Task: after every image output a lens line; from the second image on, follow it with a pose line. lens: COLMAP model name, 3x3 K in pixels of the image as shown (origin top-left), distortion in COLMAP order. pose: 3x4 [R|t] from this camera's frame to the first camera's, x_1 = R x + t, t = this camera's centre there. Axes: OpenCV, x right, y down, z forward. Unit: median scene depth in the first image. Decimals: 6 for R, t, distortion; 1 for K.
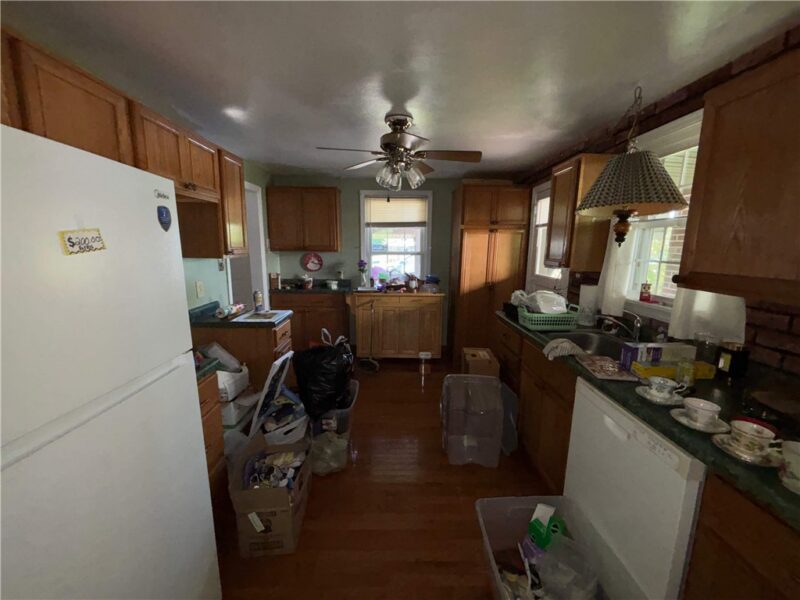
lens RADIAL K [[322.1, 0, 399.3], [0, 322.1, 303.5], [0, 0, 1]] dist [0.001132, 0.000021]
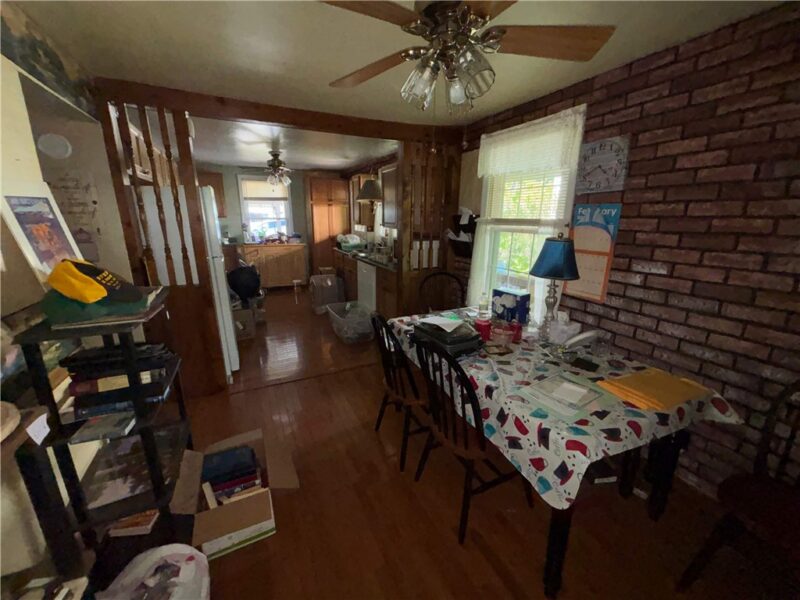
lens RADIAL K [[322.1, 0, 408.4], [0, 322.1, 302.7], [0, 0, 1]] dist [0.001132, 0.000021]
pose [[0.894982, -0.113021, 0.431547, -0.128756], [0.072581, 0.991376, 0.109112, 0.126113], [-0.440158, -0.066331, 0.895467, -0.714937]]
